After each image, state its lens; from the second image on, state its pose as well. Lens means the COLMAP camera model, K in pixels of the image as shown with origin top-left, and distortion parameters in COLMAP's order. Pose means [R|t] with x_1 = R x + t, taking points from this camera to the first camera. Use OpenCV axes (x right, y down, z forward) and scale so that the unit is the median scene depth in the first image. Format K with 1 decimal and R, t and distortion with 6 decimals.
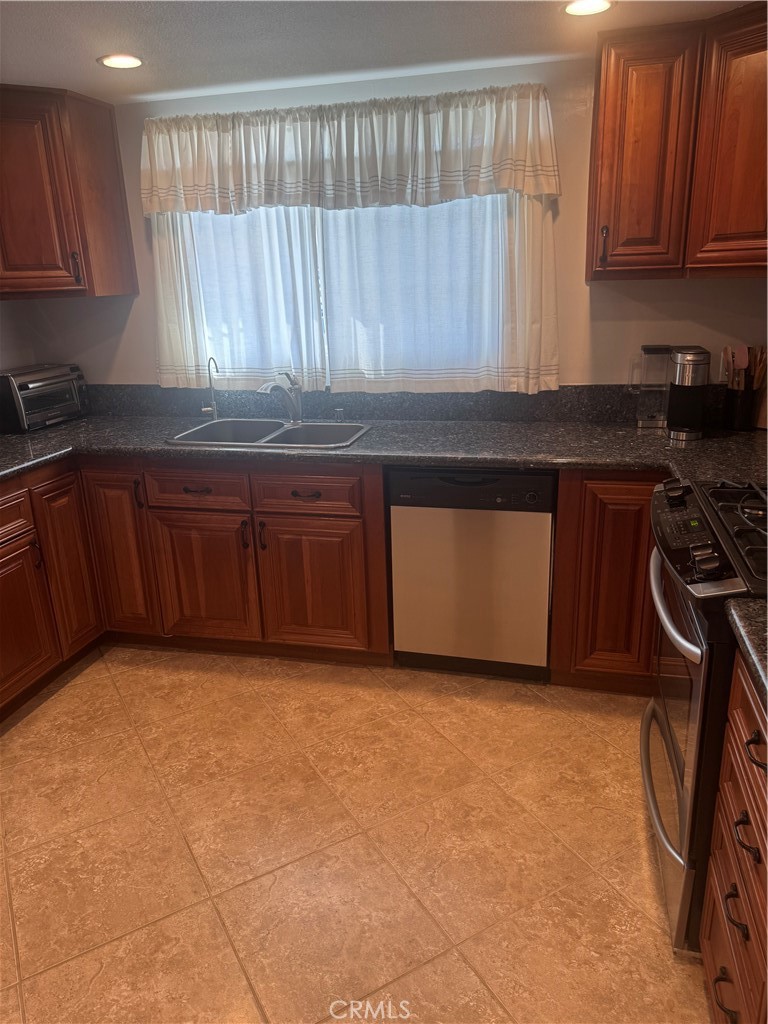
lens RADIAL K [[730.9, 0, 384.1], [0, 730.9, 511.3], [0, 0, 1]] dist [0.010300, 0.000001]
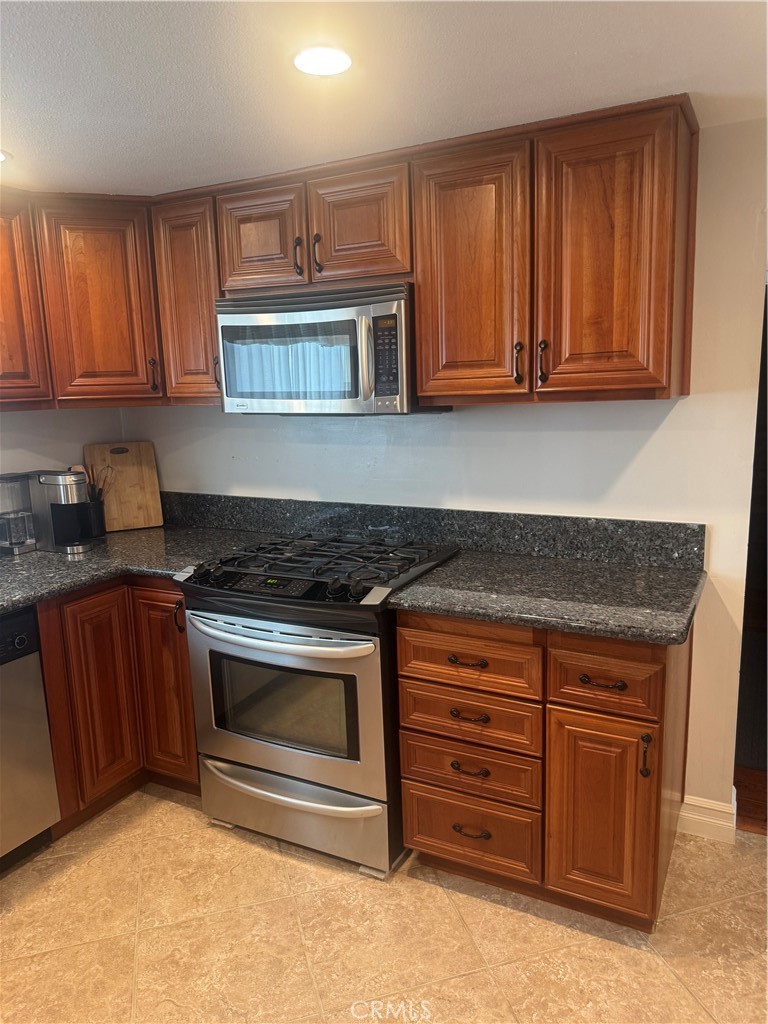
lens RADIAL K [[730.9, 0, 383.4], [0, 730.9, 511.6], [0, 0, 1]] dist [0.010300, 0.000001]
pose [[0.243717, -0.151262, 0.957978, -0.567495], [0.322514, 0.944188, 0.067035, -0.092273], [-0.914651, 0.292624, 0.278899, 0.303773]]
